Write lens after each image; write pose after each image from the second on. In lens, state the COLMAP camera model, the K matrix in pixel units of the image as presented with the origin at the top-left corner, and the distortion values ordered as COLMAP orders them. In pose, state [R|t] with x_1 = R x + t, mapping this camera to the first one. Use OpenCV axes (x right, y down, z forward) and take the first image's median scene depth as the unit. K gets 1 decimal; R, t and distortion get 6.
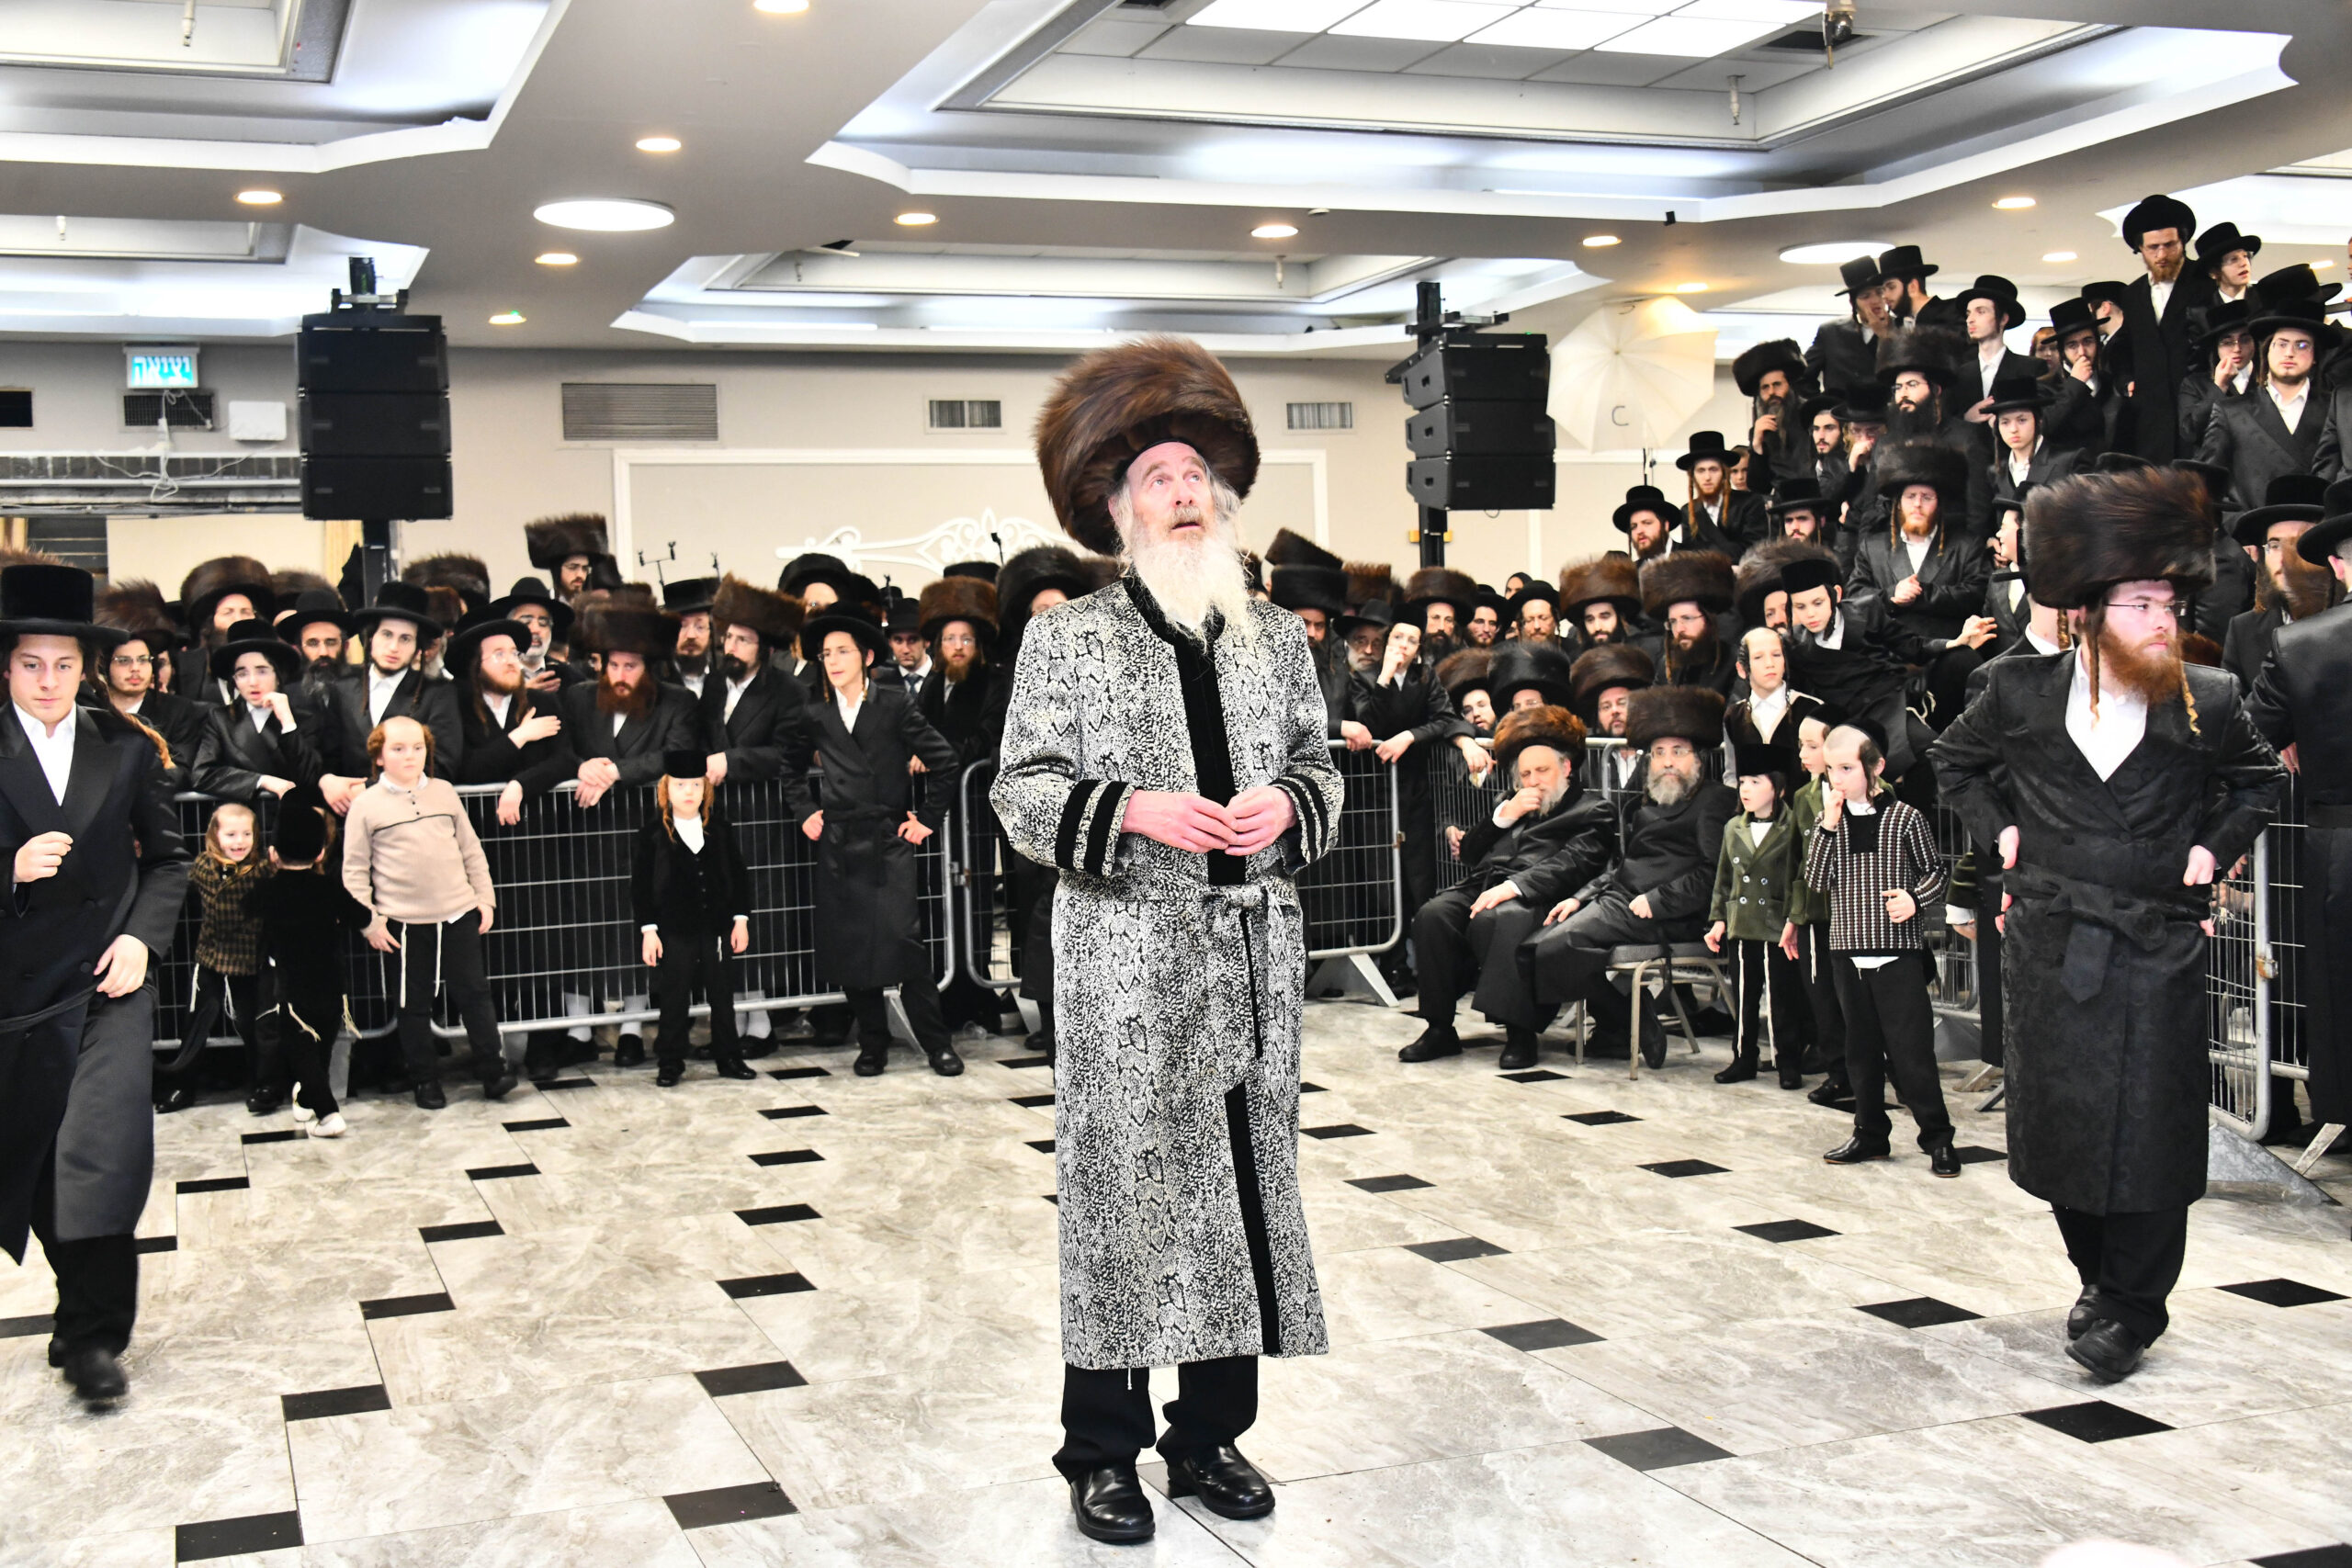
lens RADIAL K [[2689.7, 0, 1176.0], [0, 2689.7, 784.0], [0, 0, 1]] dist [-0.009067, -0.006864]
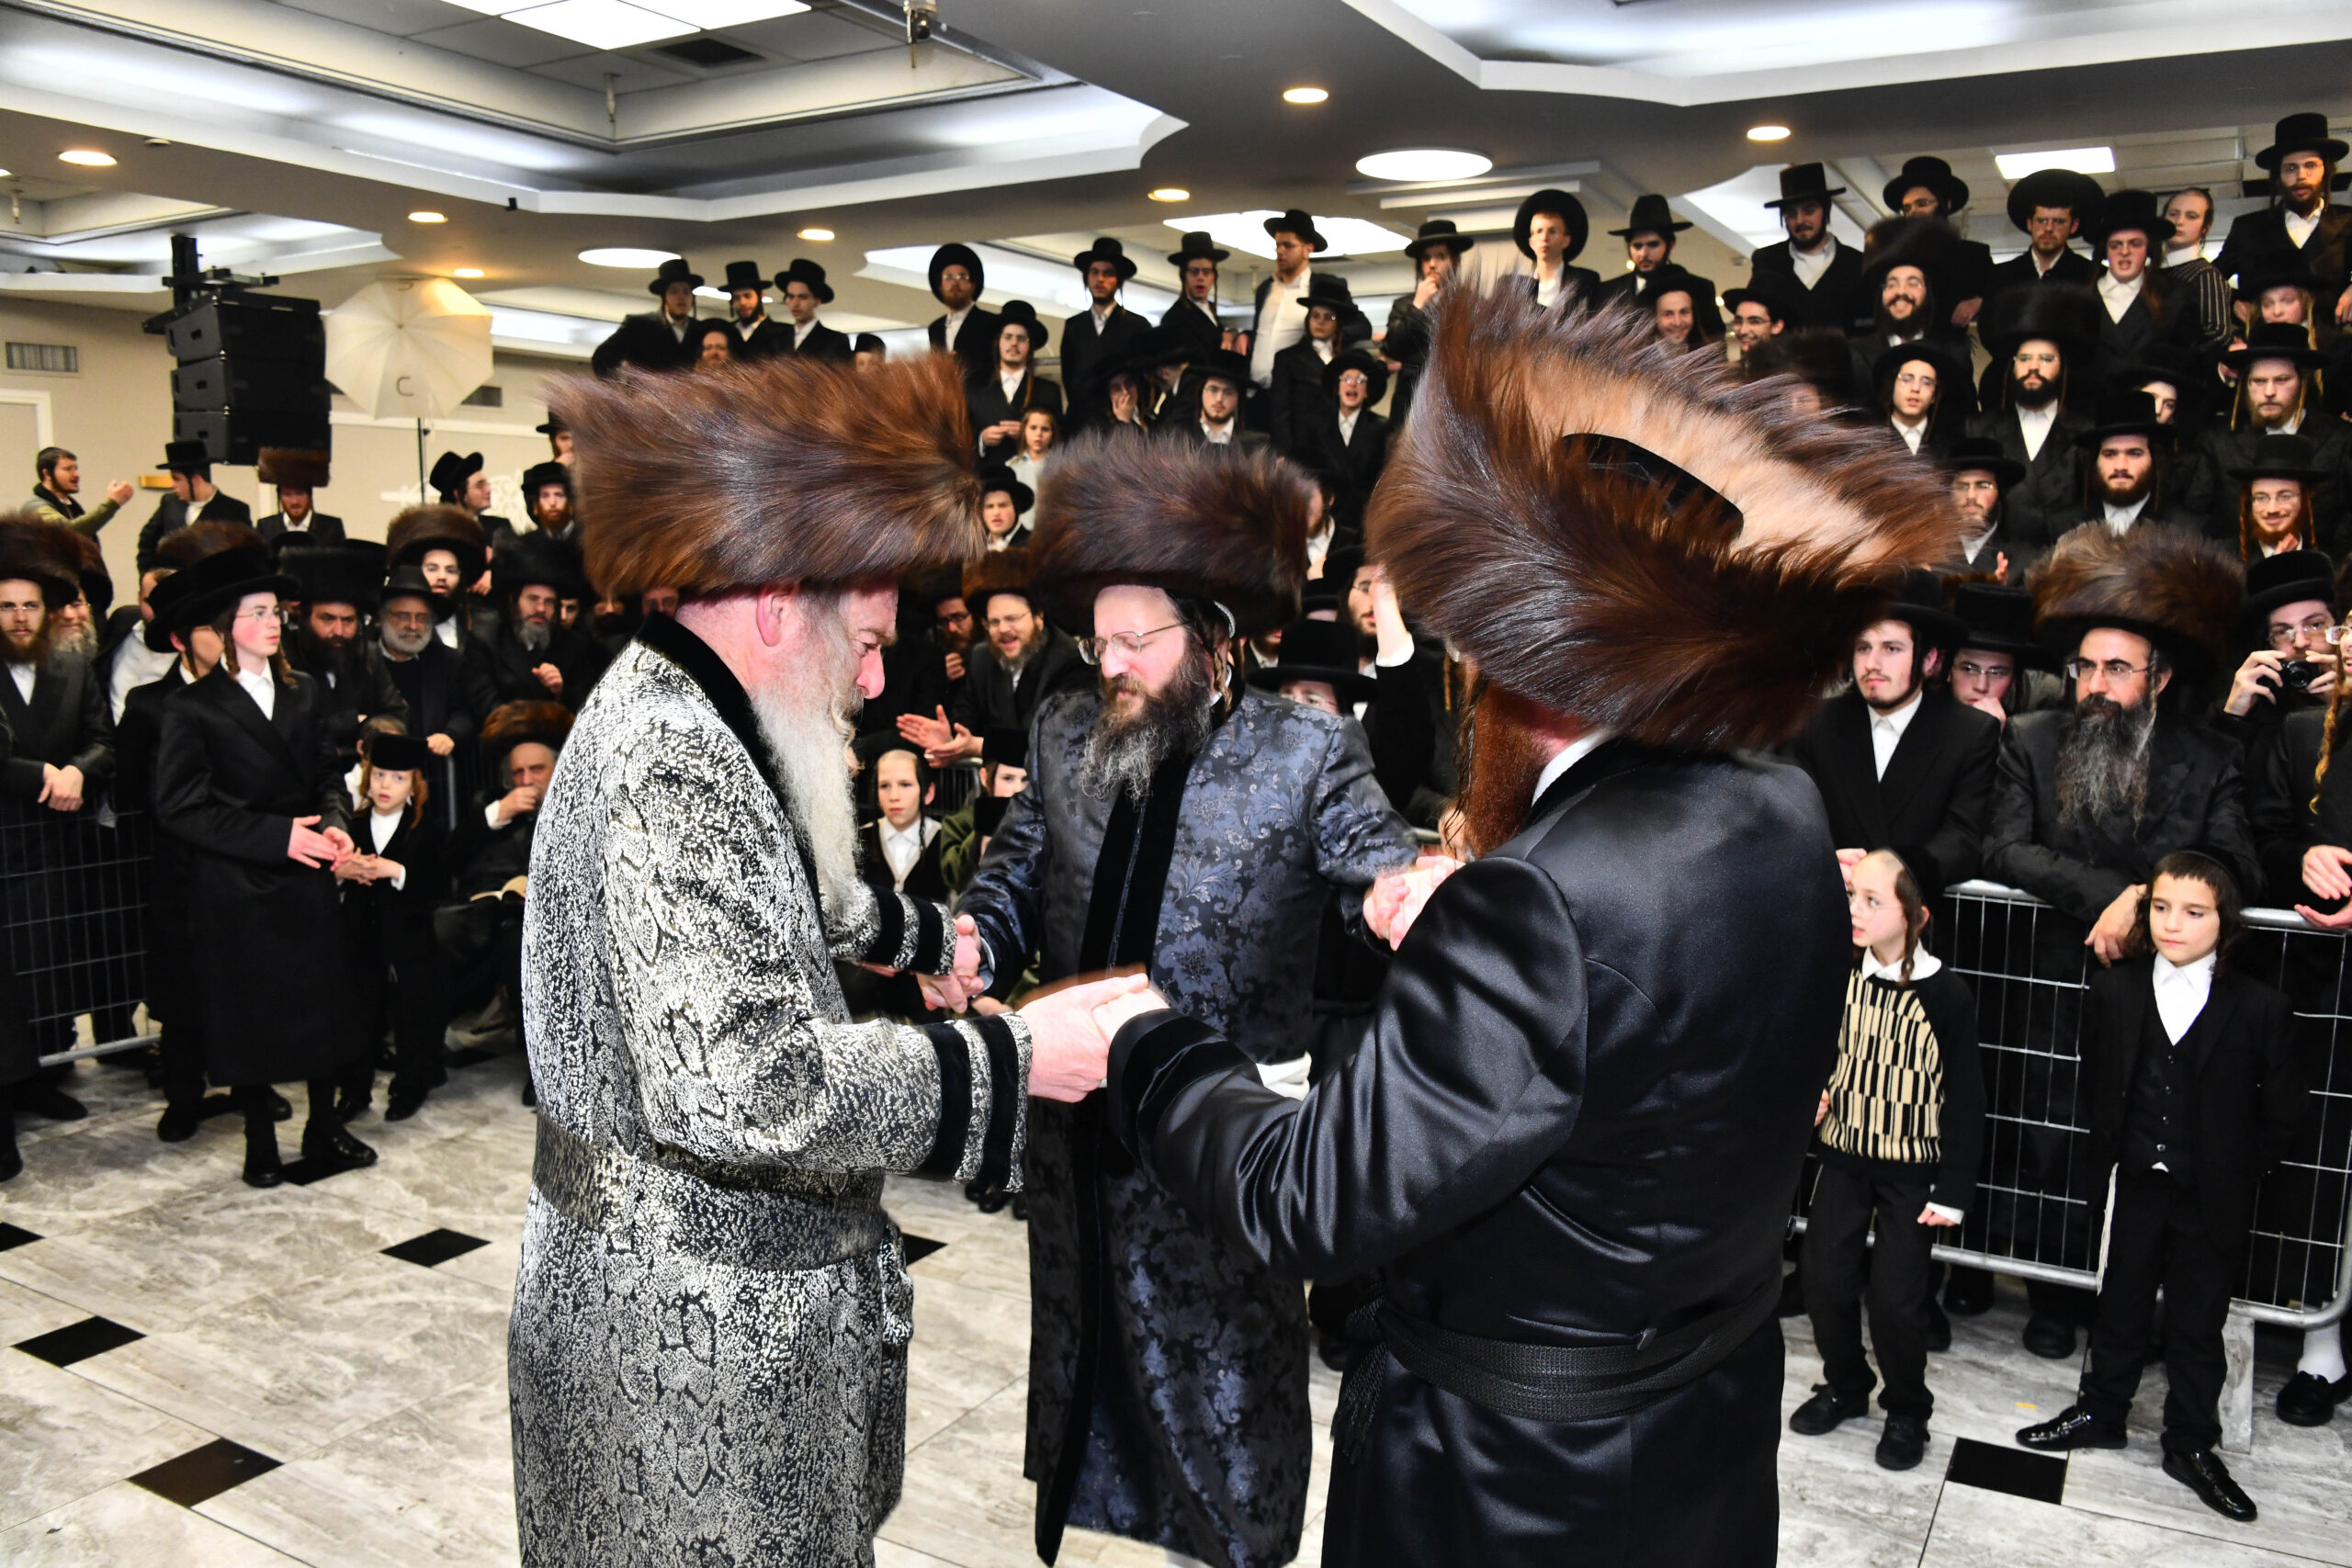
lens RADIAL K [[1833.0, 0, 1176.0], [0, 1833.0, 784.0], [0, 0, 1]] dist [-0.001705, -0.038860]
pose [[0.773319, -0.047919, 0.632204, -0.083468], [0.002640, 0.997374, 0.072369, -0.037952], [-0.634012, -0.054295, 0.771415, 0.290384]]
